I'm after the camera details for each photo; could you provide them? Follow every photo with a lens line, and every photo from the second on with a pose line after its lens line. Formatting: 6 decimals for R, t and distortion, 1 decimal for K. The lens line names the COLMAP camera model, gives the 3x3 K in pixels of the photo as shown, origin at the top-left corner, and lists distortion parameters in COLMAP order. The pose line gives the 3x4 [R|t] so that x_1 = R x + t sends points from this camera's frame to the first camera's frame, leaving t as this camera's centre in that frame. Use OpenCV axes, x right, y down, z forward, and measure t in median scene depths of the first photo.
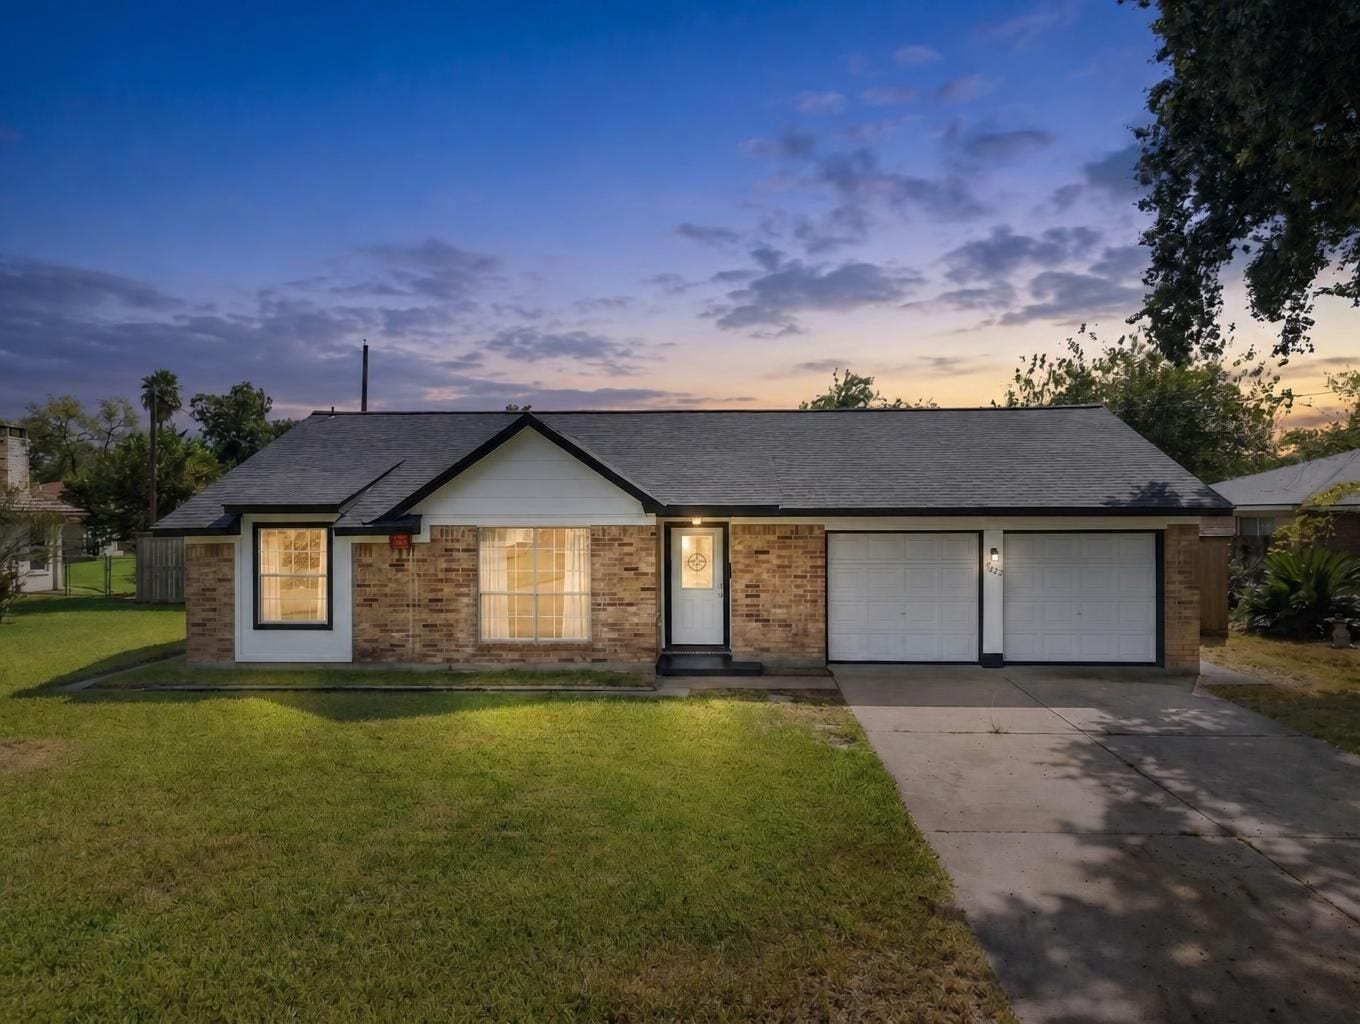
lens RADIAL K [[920.4, 0, 683.8], [0, 920.4, 512.0], [0, 0, 1]] dist [0.000753, -0.002183]
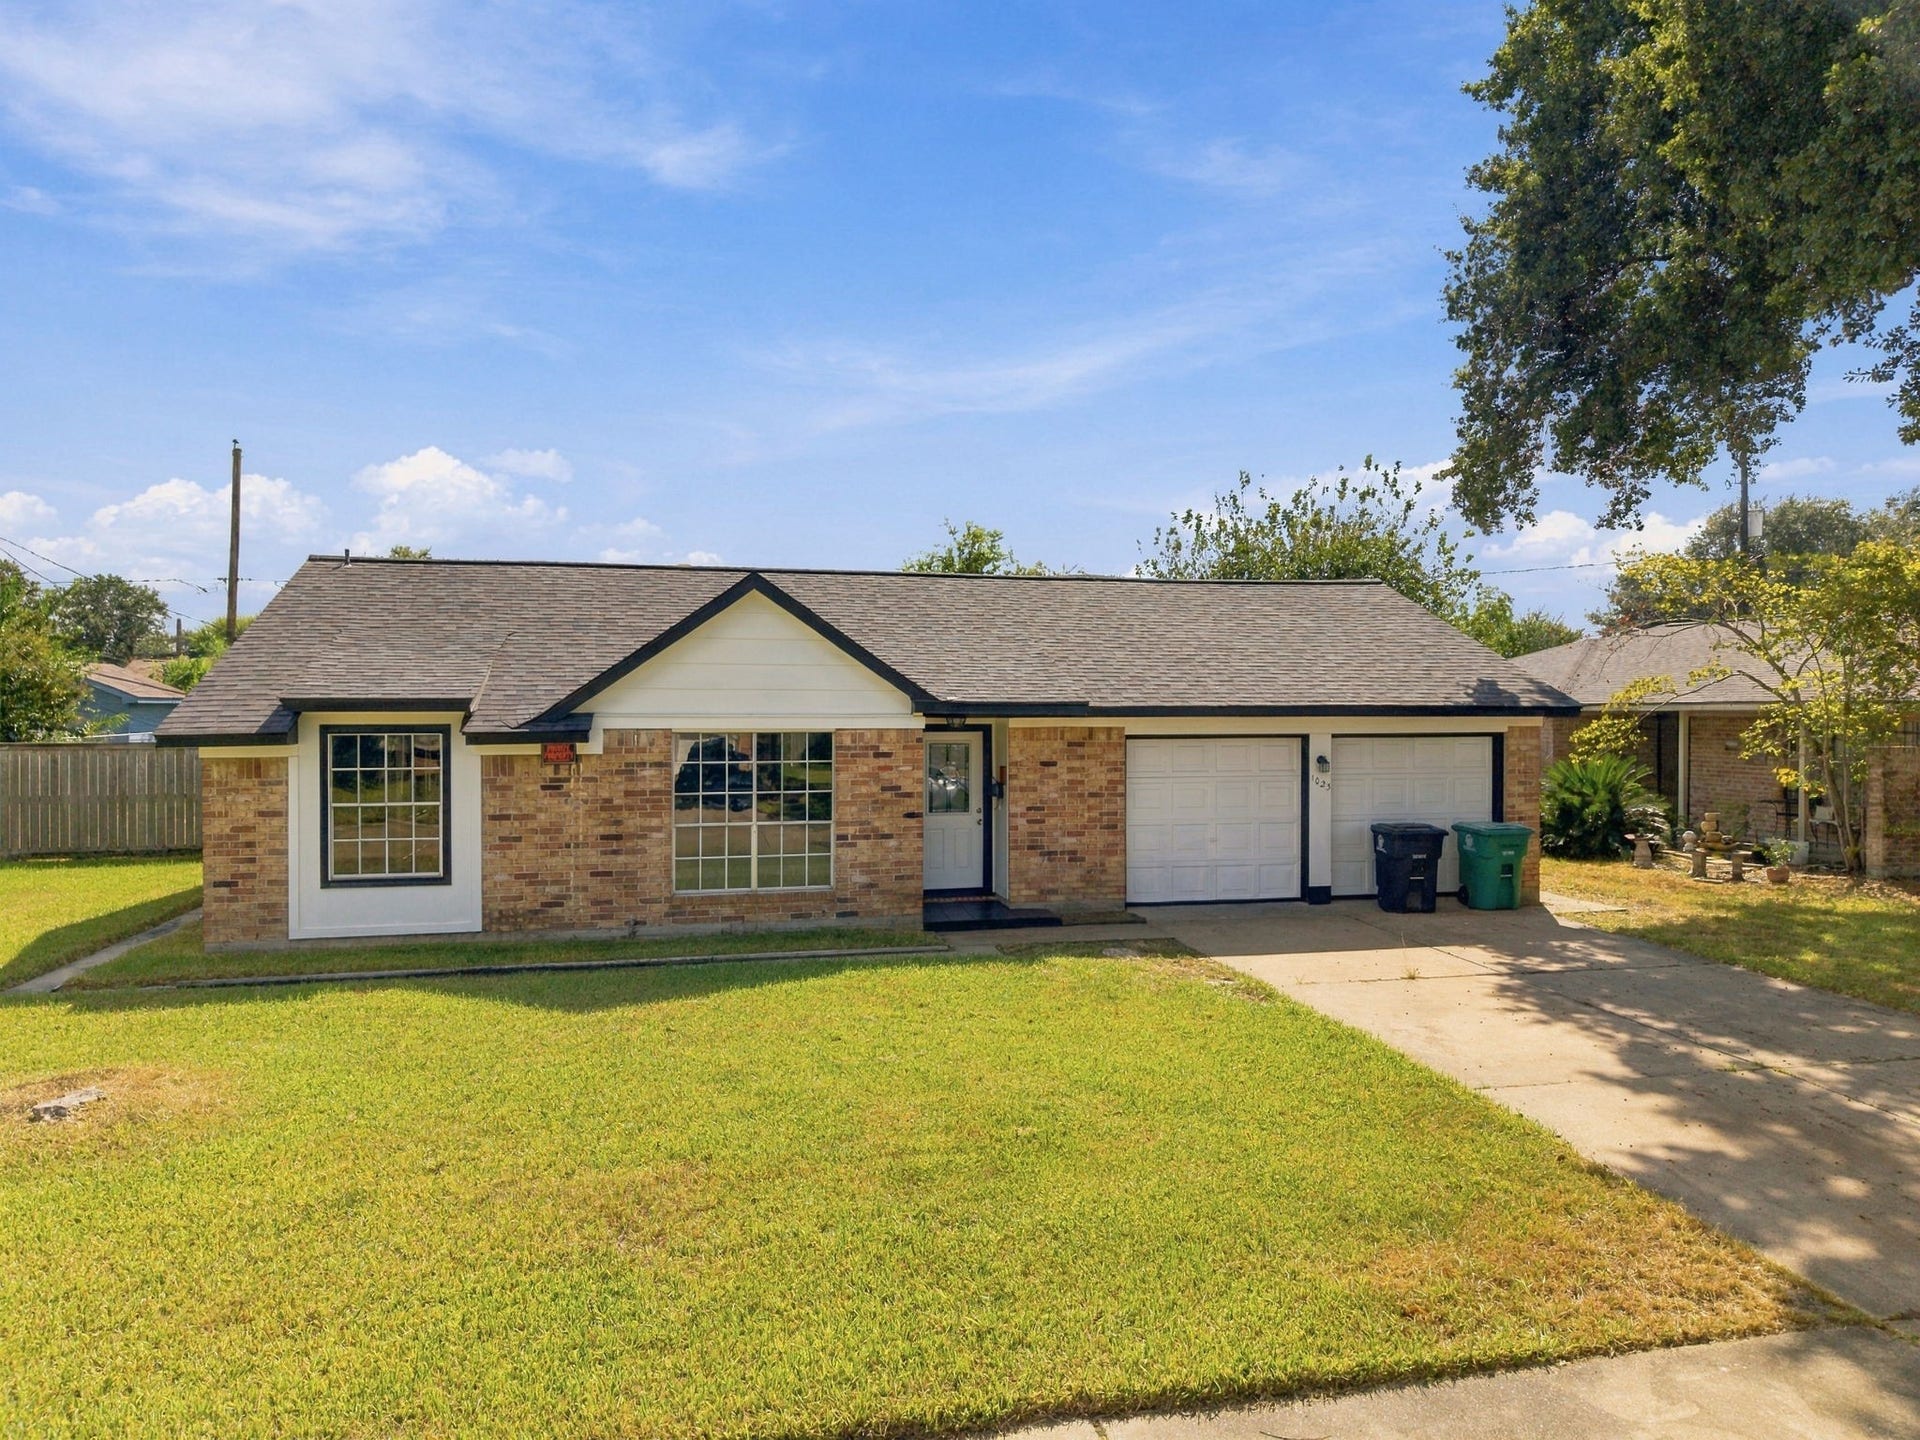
lens RADIAL K [[1291.3, 0, 950.7], [0, 1291.3, 713.1], [0, 0, 1]] dist [0.010108, -0.008547]
pose [[0.964752, 0.001586, 0.263157, -0.277535], [-0.002035, 0.999997, 0.001435, 0.000357], [-0.263154, -0.001920, 0.964752, -0.008993]]
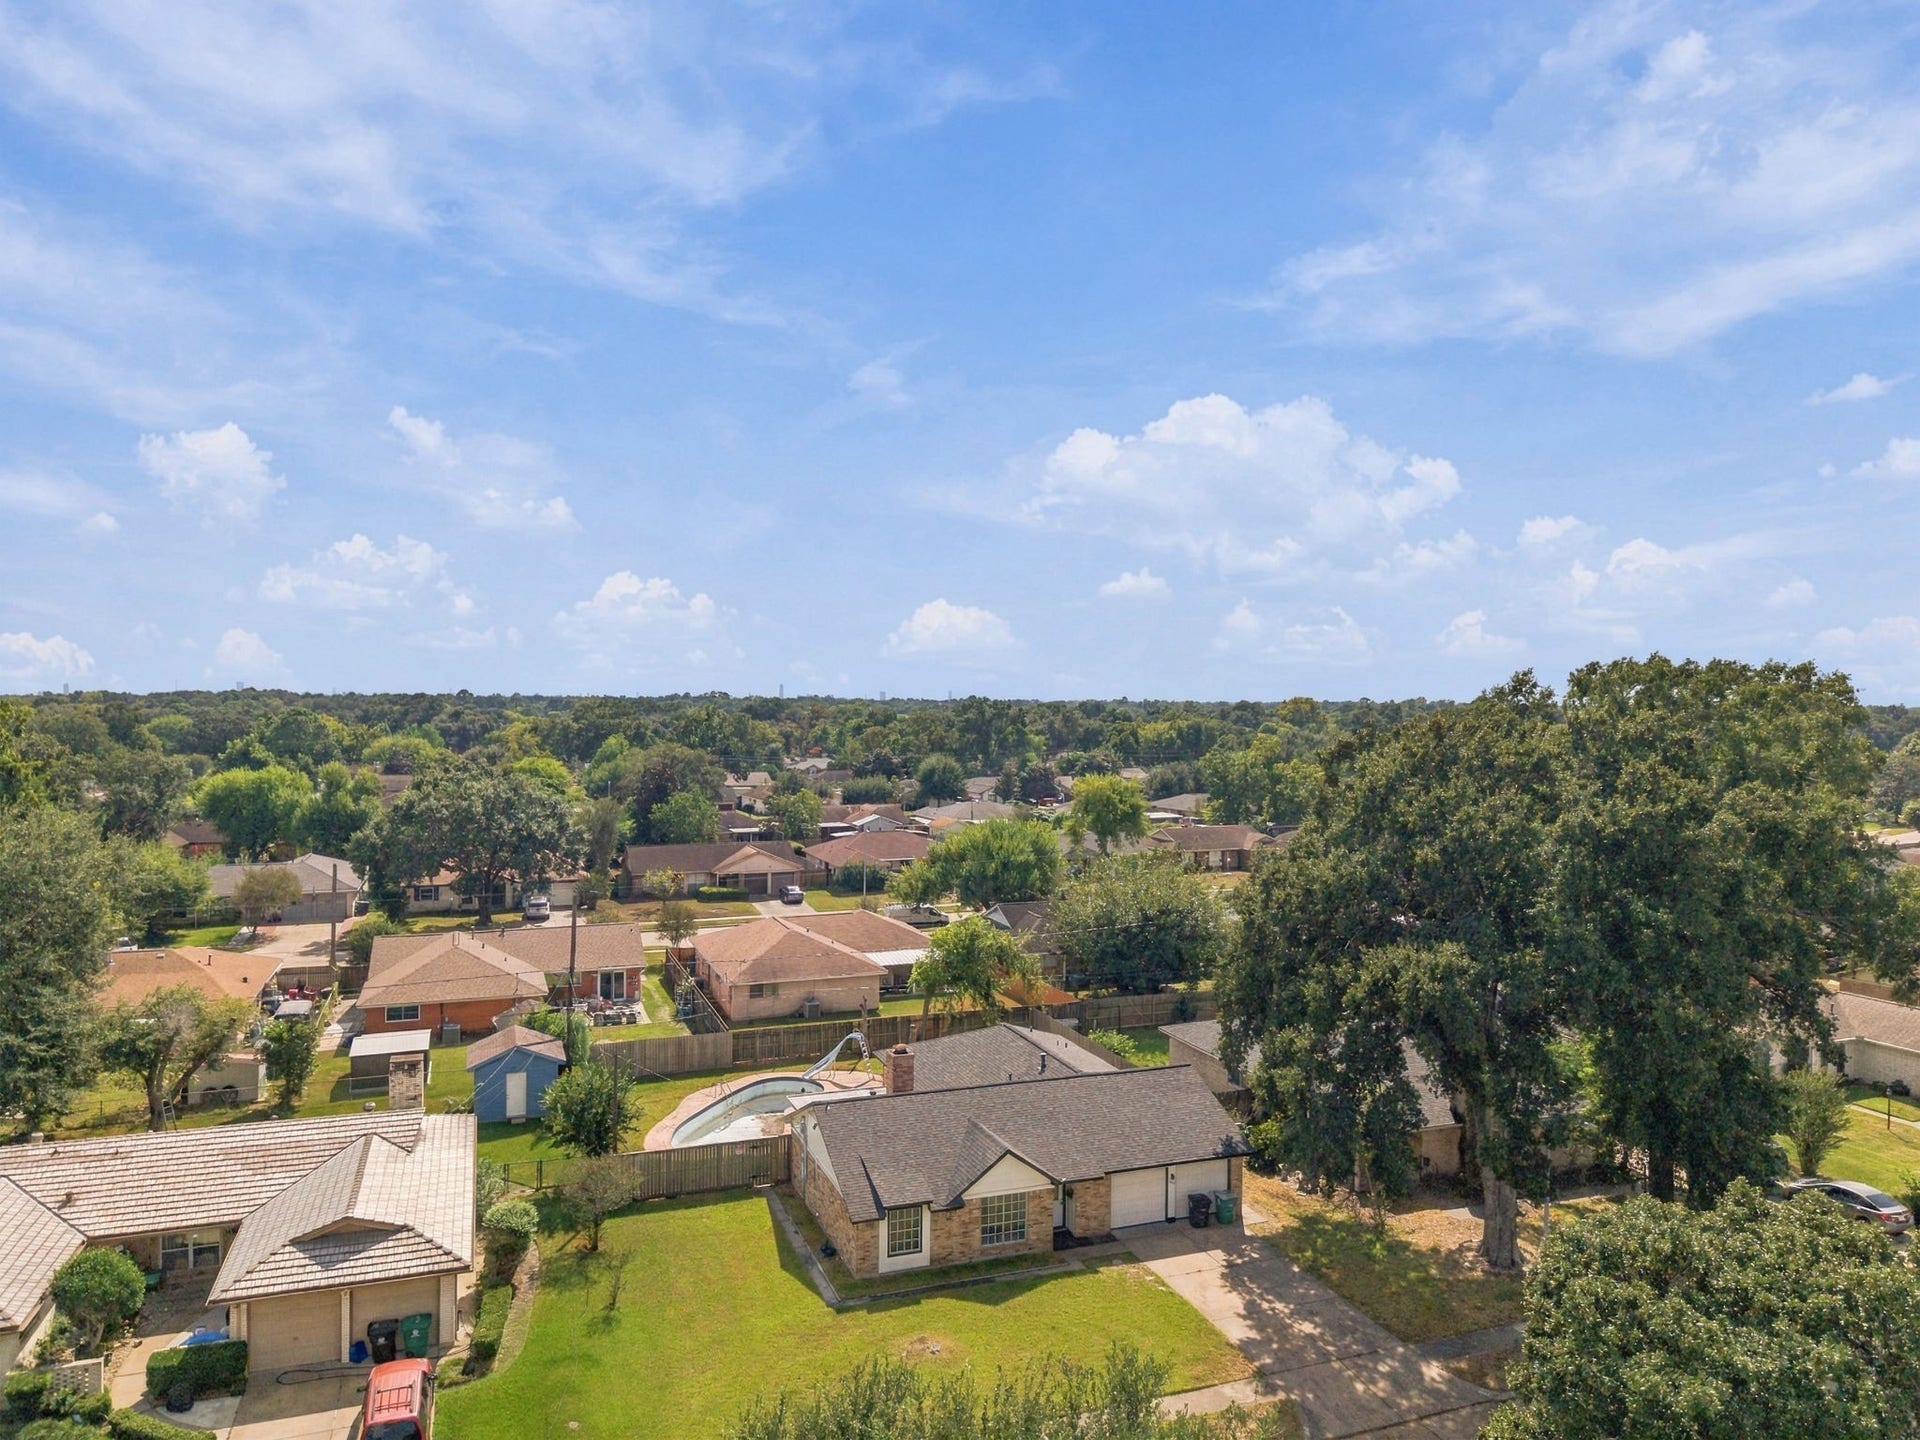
lens RADIAL K [[1291.3, 0, 958.5], [0, 1291.3, 713.5], [0, 0, 1]] dist [0.010108, -0.008547]
pose [[0.917404, 0.006010, 0.397911, -1.559818], [-0.012296, 0.999837, 0.013247, -1.225255], [-0.397766, -0.017046, 0.917328, -1.902702]]
